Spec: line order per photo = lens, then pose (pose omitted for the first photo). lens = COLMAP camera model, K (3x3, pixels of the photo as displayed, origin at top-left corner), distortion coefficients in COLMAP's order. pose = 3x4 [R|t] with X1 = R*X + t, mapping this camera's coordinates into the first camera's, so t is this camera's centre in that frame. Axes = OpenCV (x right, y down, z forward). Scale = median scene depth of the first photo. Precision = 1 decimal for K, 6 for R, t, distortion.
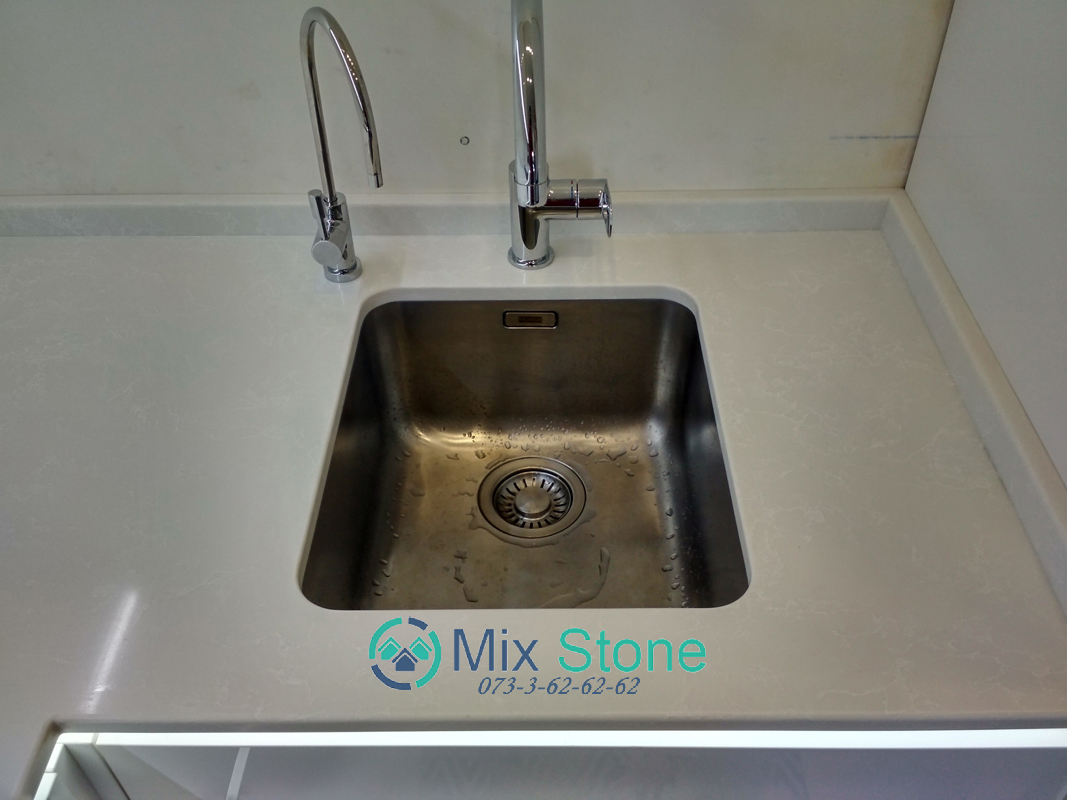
lens RADIAL K [[961.7, 0, 529.1], [0, 961.7, 398.6], [0, 0, 1]] dist [0.152852, -0.366720]
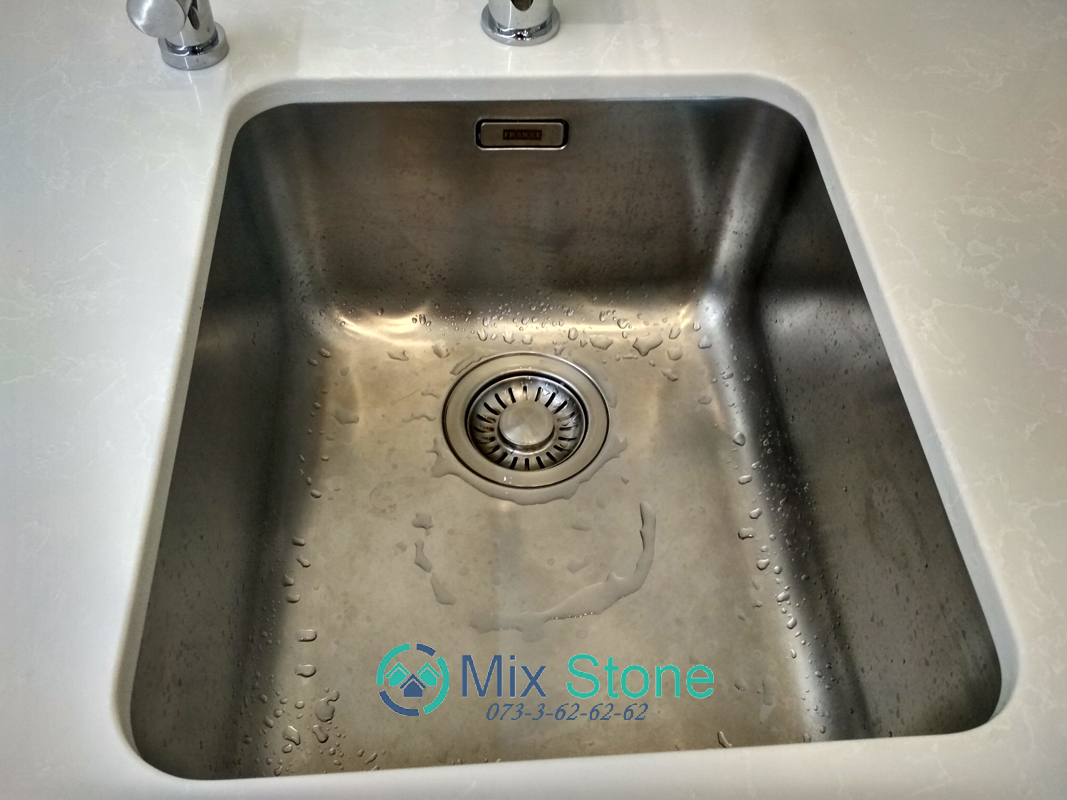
lens RADIAL K [[961.7, 0, 529.1], [0, 961.7, 398.6], [0, 0, 1]] dist [0.152852, -0.366720]
pose [[0.995957, -0.031702, 0.084056, -0.049282], [0.014601, 0.980347, 0.196742, -0.039134], [-0.088642, -0.194719, 0.976846, 0.370370]]
